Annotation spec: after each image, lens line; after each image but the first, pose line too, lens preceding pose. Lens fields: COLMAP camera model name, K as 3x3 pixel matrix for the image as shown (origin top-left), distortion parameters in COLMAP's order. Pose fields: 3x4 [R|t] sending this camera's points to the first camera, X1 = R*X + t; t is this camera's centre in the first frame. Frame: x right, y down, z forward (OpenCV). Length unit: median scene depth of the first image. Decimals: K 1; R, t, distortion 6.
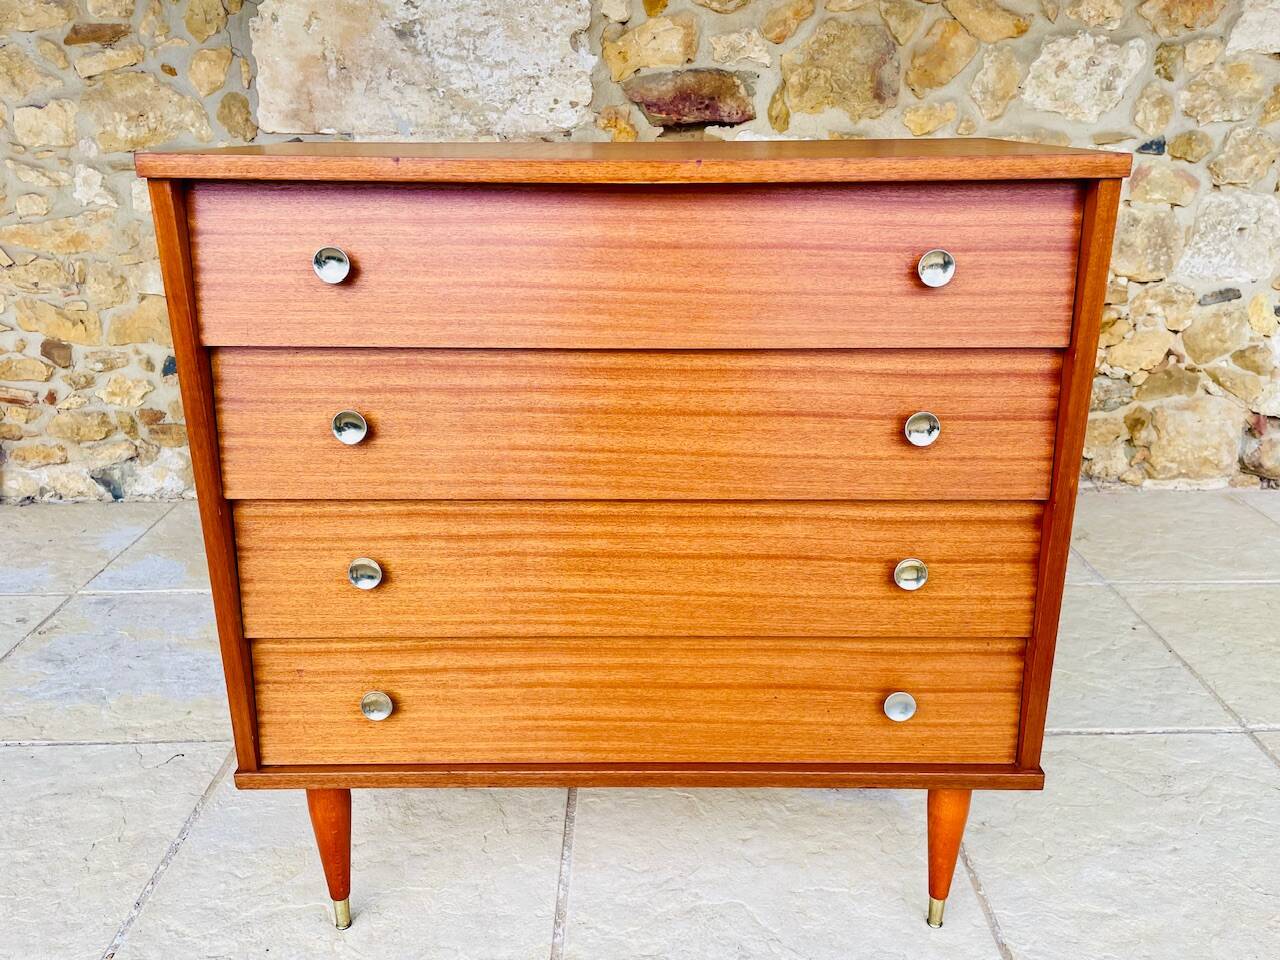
lens RADIAL K [[1050.9, 0, 647.2], [0, 1050.9, 474.9], [0, 0, 1]] dist [0.081068, -0.109841]
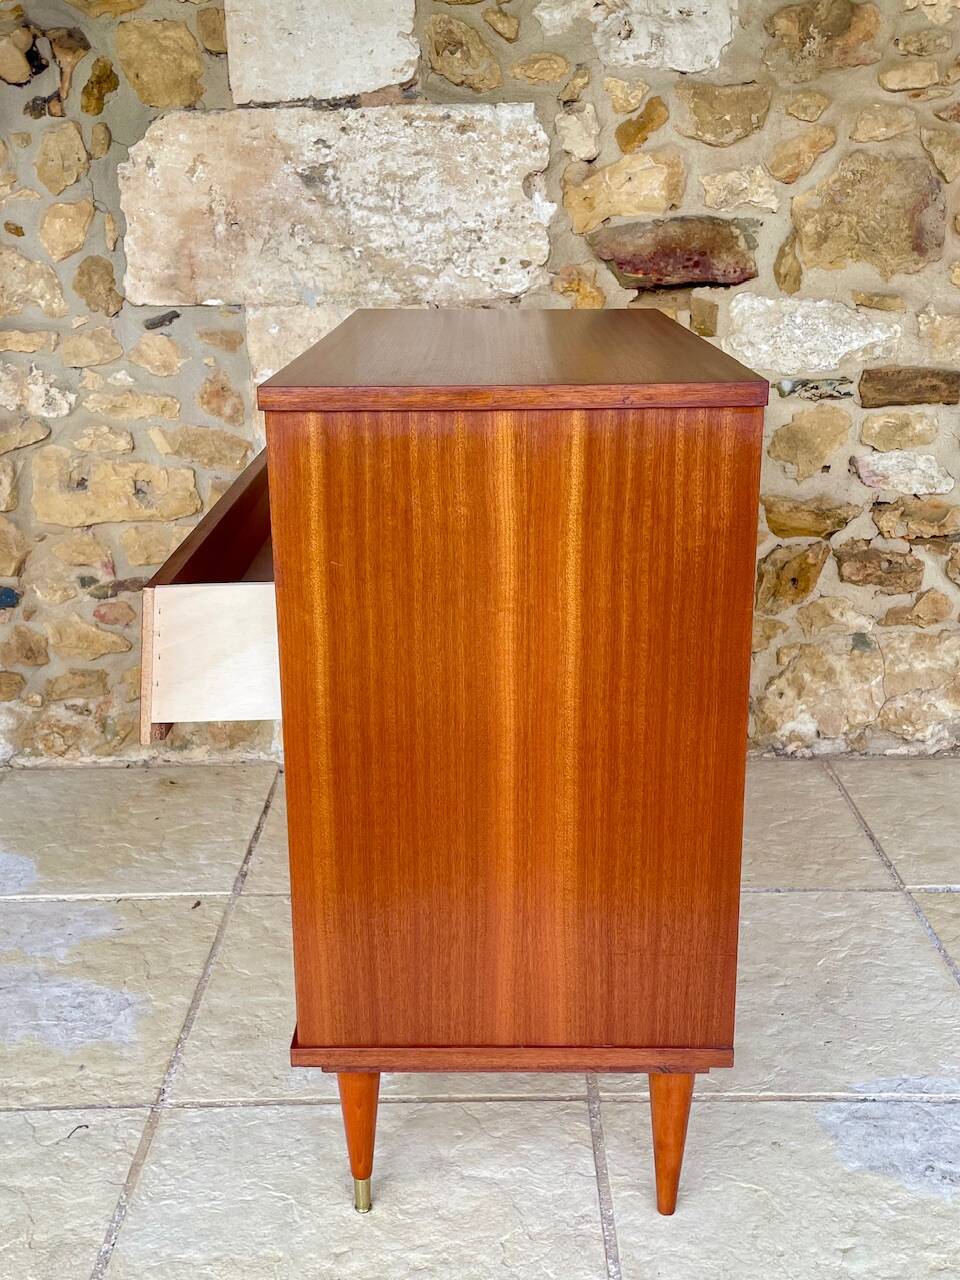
lens RADIAL K [[1394.5, 0, 464.0], [0, 1394.5, 631.5], [0, 0, 1]] dist [0.043421, 0.000000]
pose [[0.999752, -0.007838, -0.020838, -0.117756], [0.006980, 0.999139, -0.040905, -0.045306], [0.021141, 0.040749, 0.998946, -0.025851]]
